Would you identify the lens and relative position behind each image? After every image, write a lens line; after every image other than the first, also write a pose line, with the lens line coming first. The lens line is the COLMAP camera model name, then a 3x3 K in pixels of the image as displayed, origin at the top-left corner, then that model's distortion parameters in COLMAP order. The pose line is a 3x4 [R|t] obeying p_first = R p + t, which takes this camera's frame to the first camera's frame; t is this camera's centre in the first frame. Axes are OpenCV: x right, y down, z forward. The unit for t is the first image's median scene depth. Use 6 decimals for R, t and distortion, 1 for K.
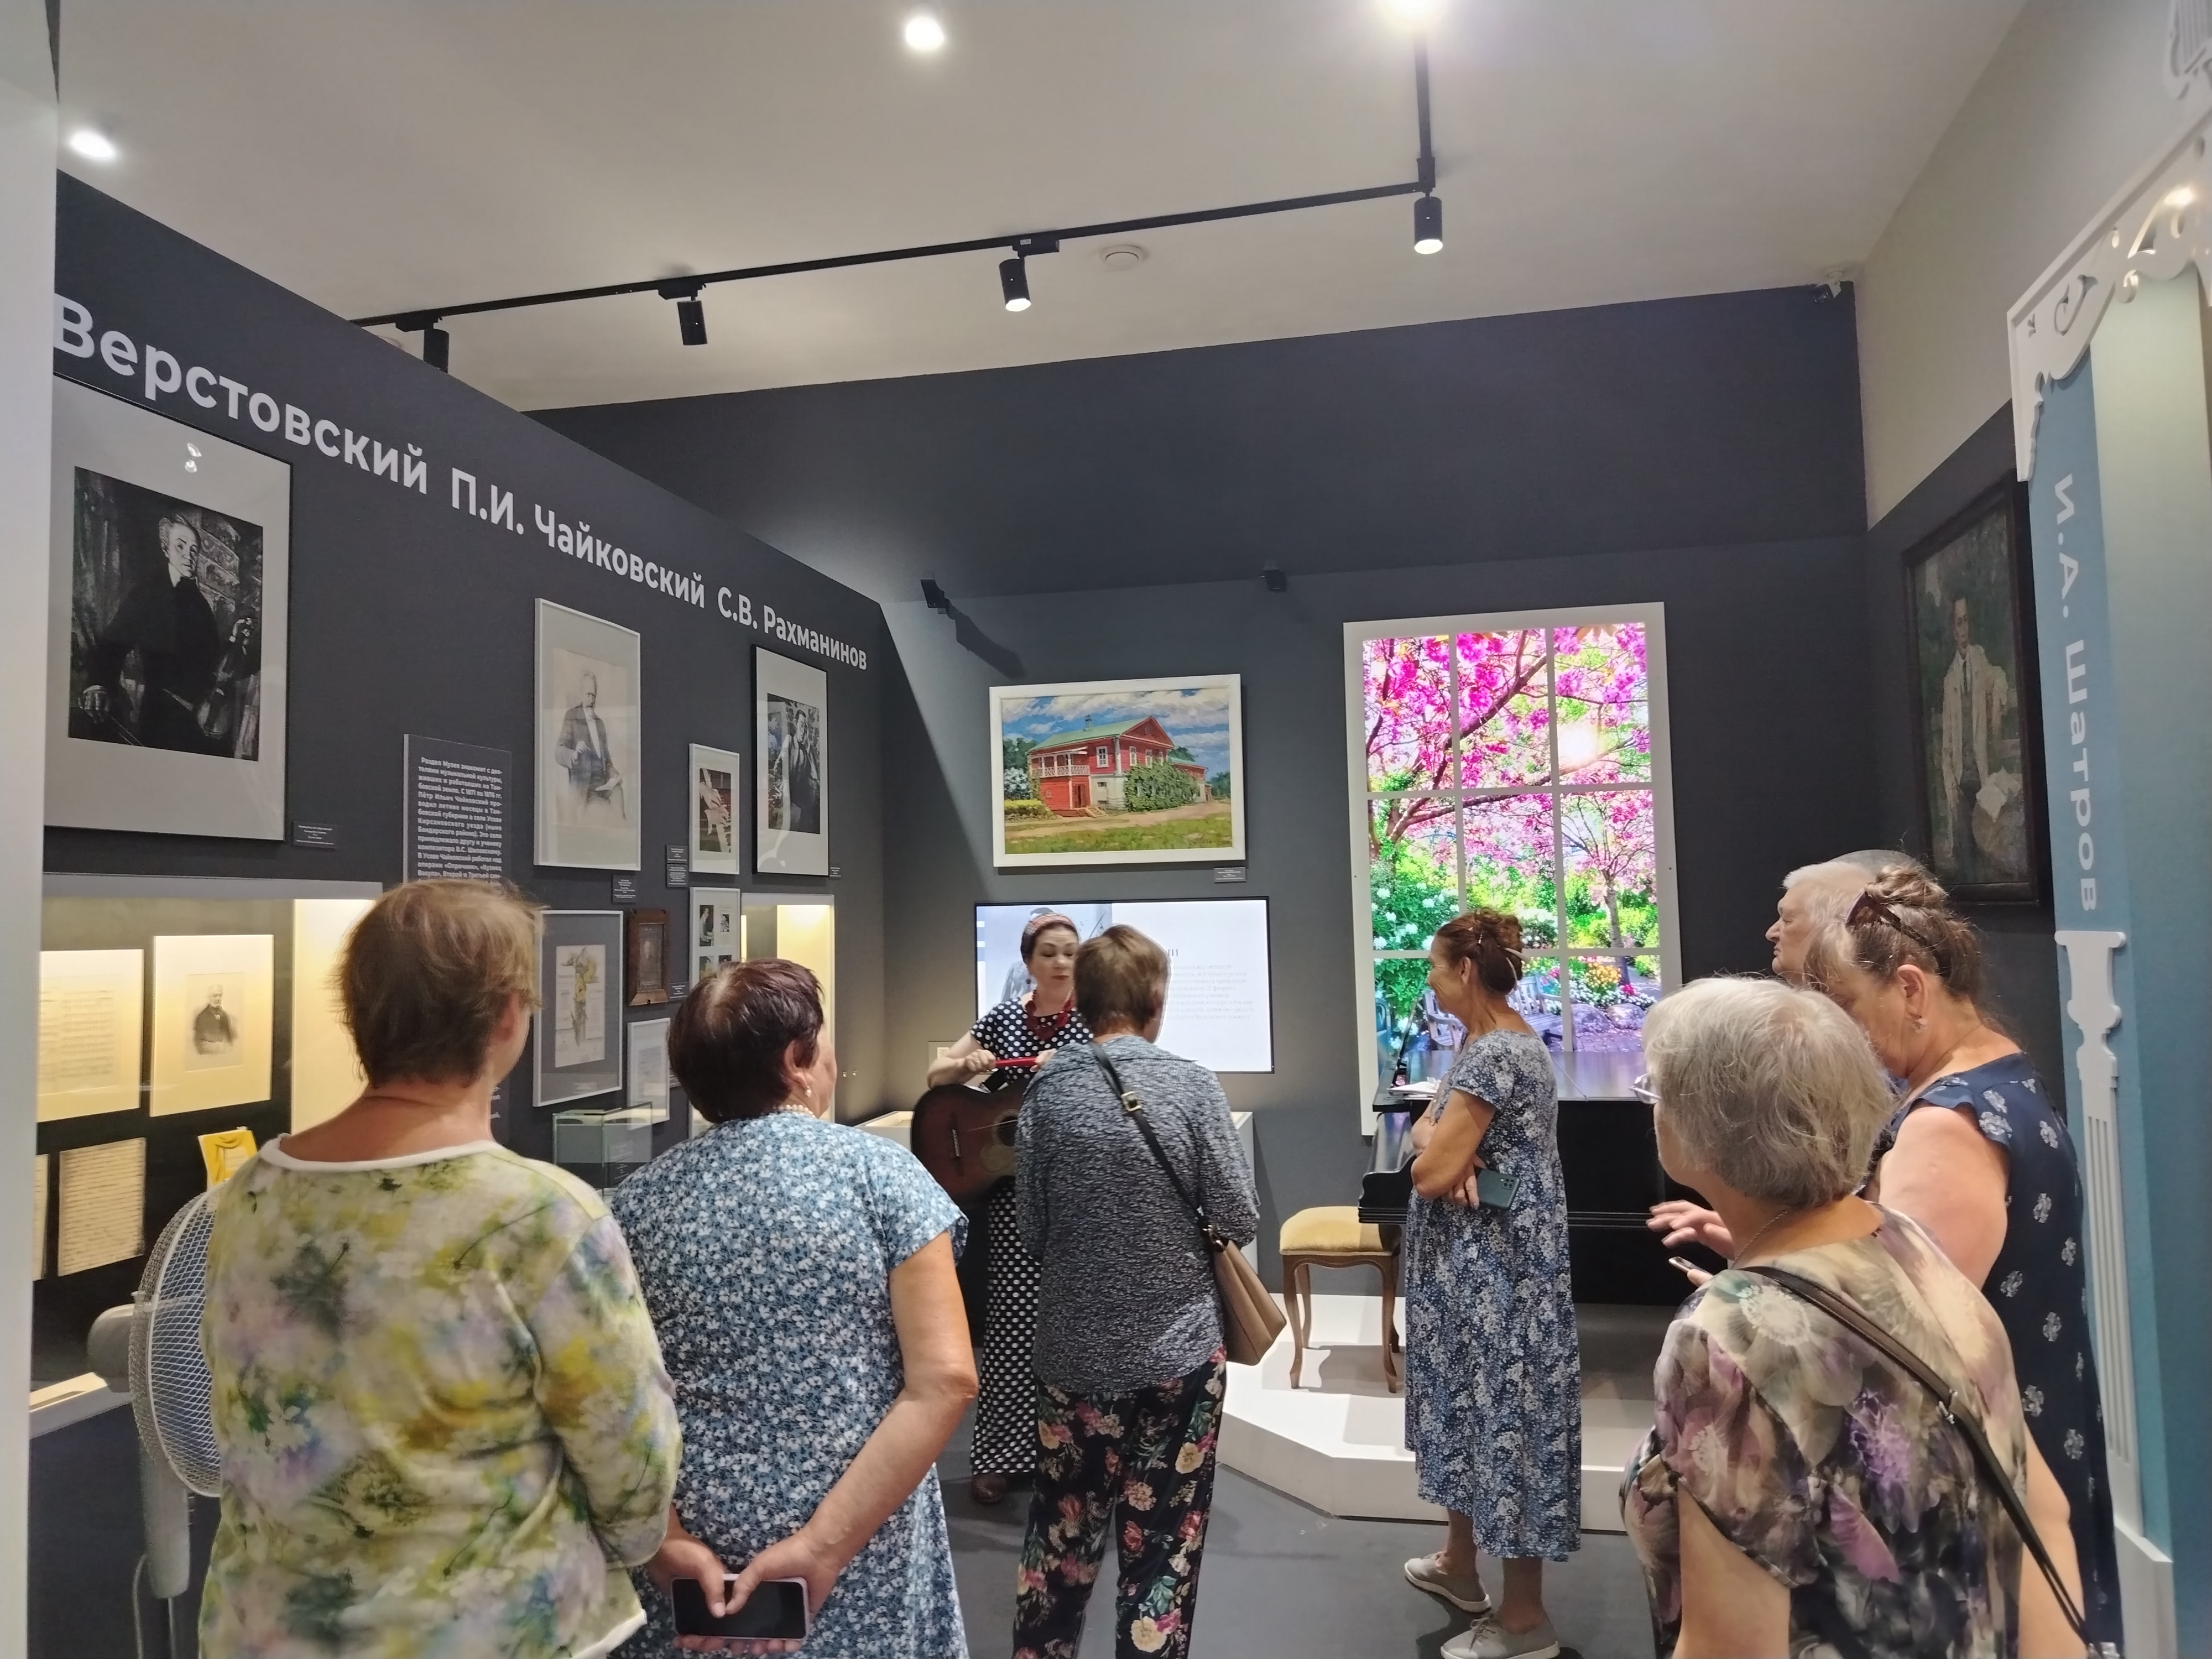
lens RADIAL K [[1578.9, 0, 1120.8], [0, 1578.9, 835.3], [0, 0, 1]] dist [0.047857, -0.028315]
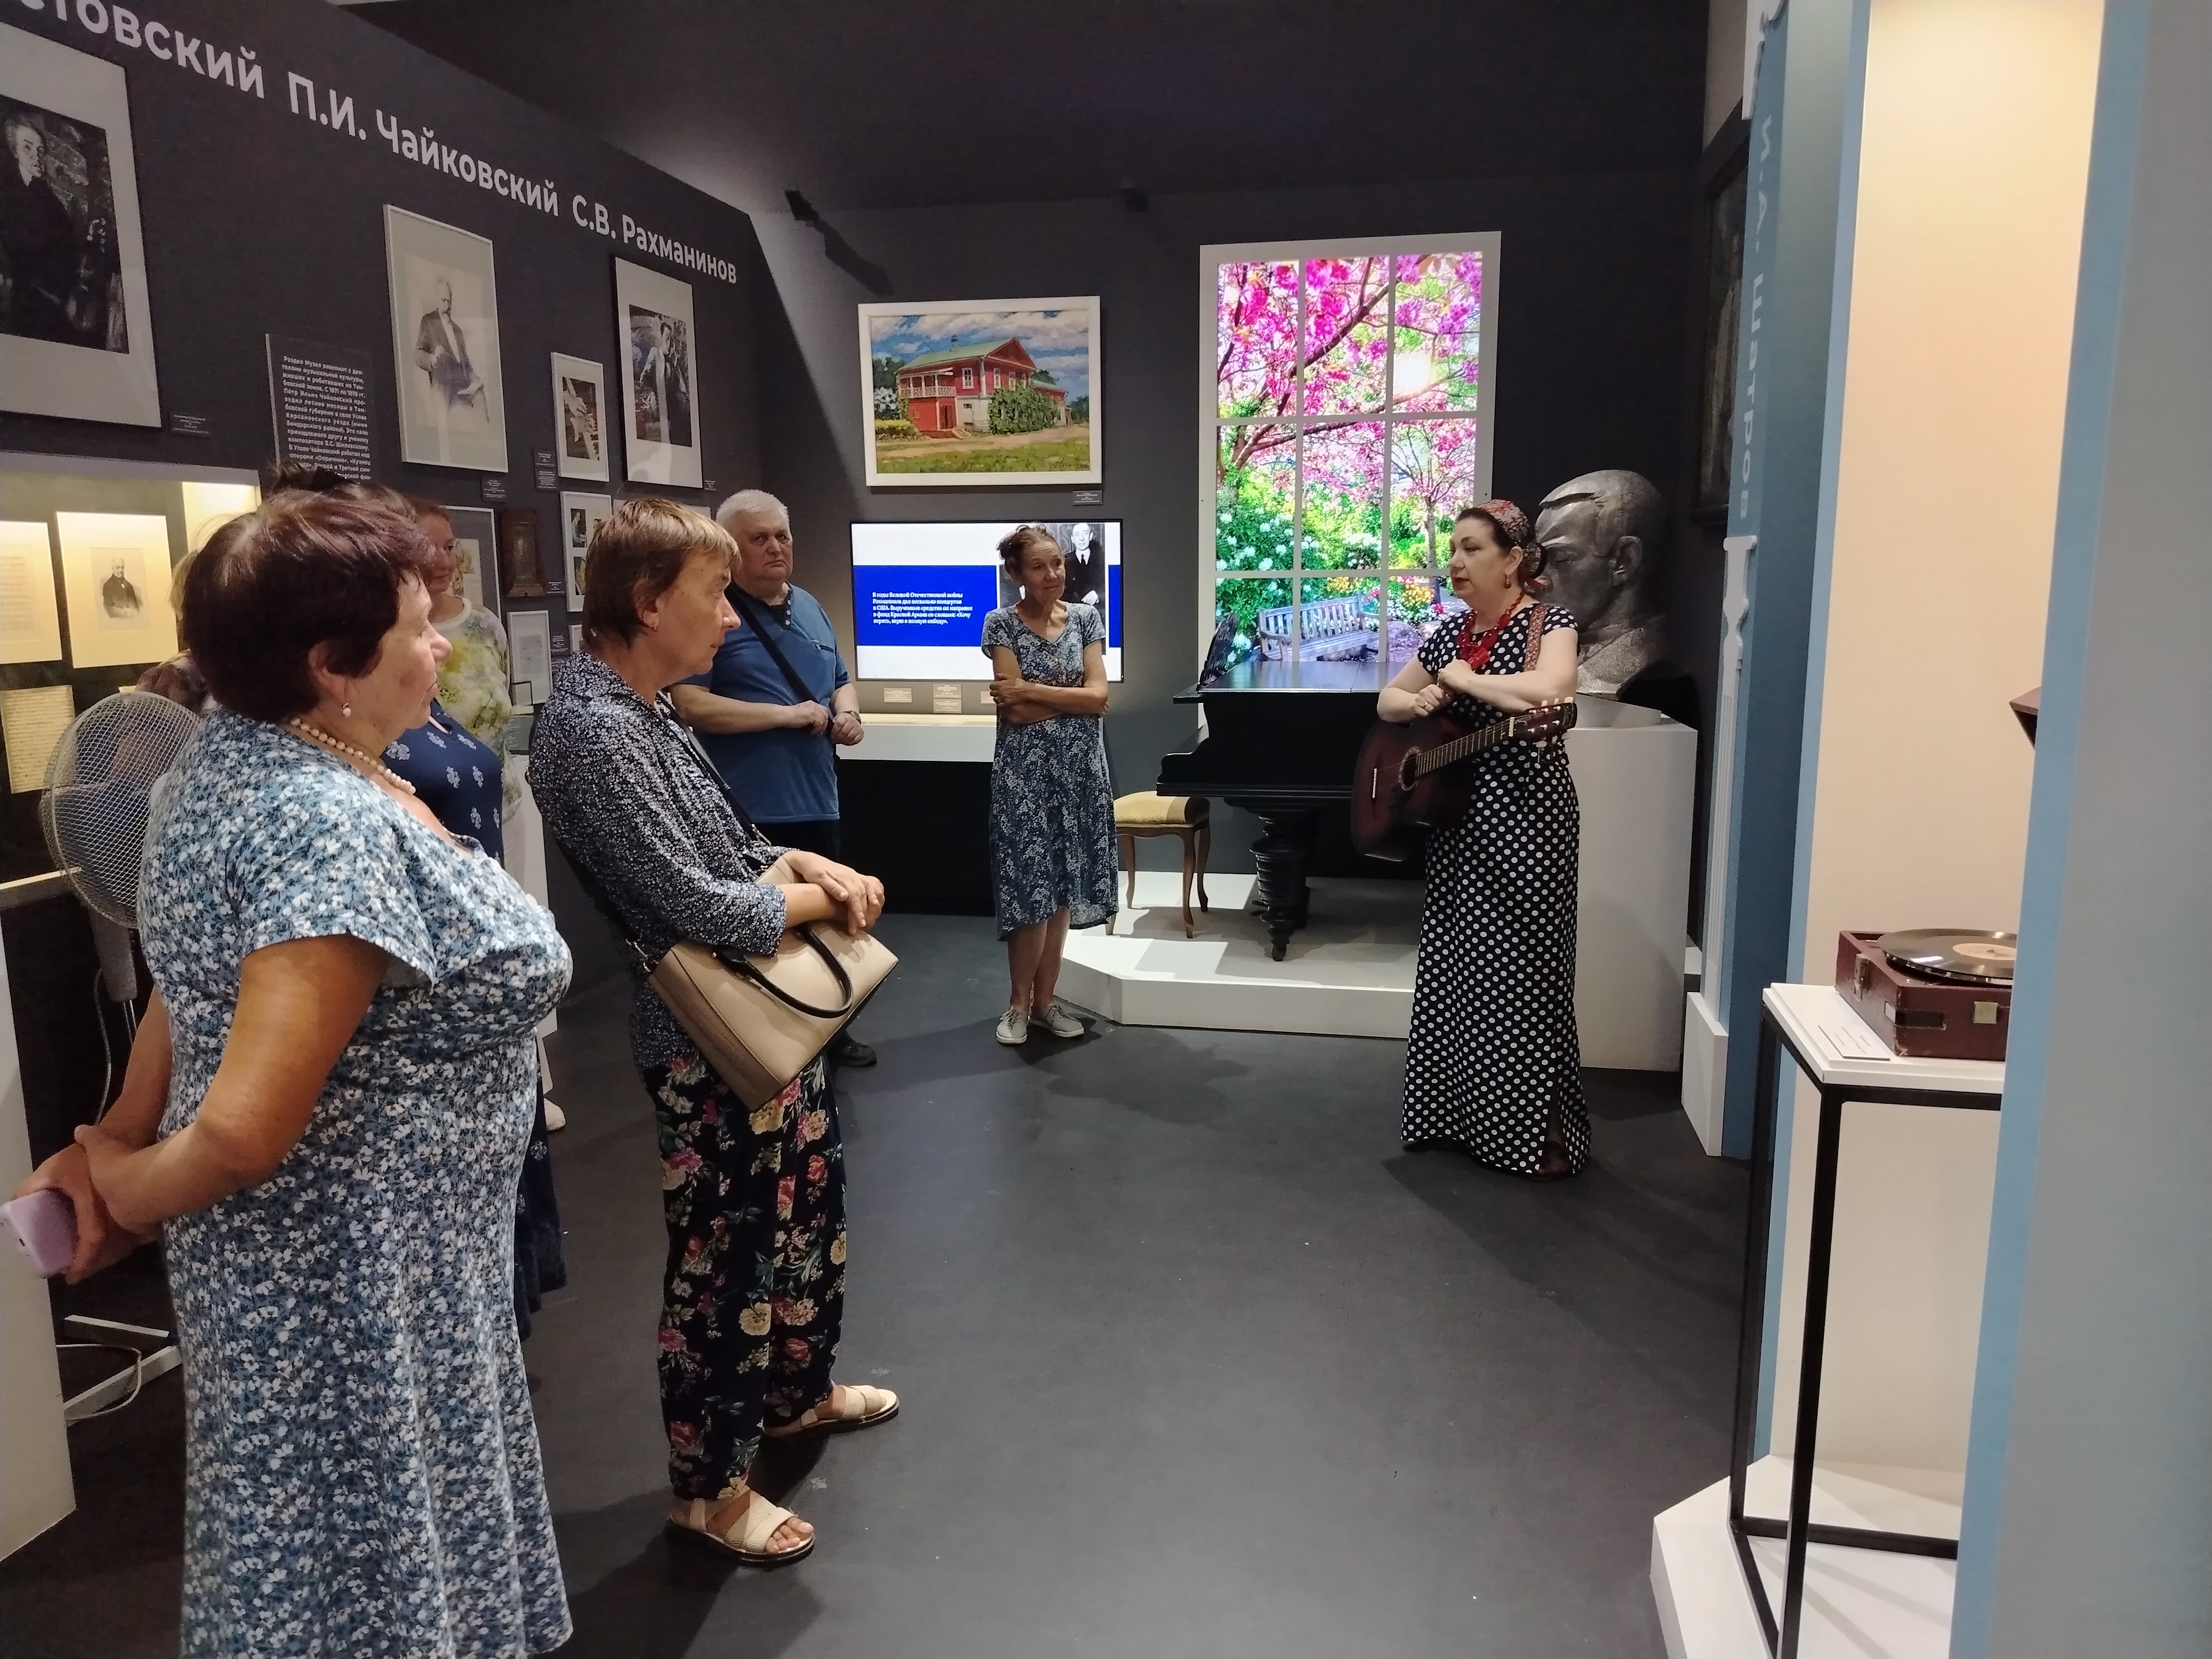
lens RADIAL K [[1578.9, 0, 1089.7], [0, 1578.9, 829.7], [0, 0, 1]] dist [0.047857, -0.028315]
pose [[0.999798, 0.019873, 0.003122, 0.081345], [-0.020073, 0.975435, 0.219369, 0.011262], [0.001314, -0.219387, 0.975637, -0.100818]]
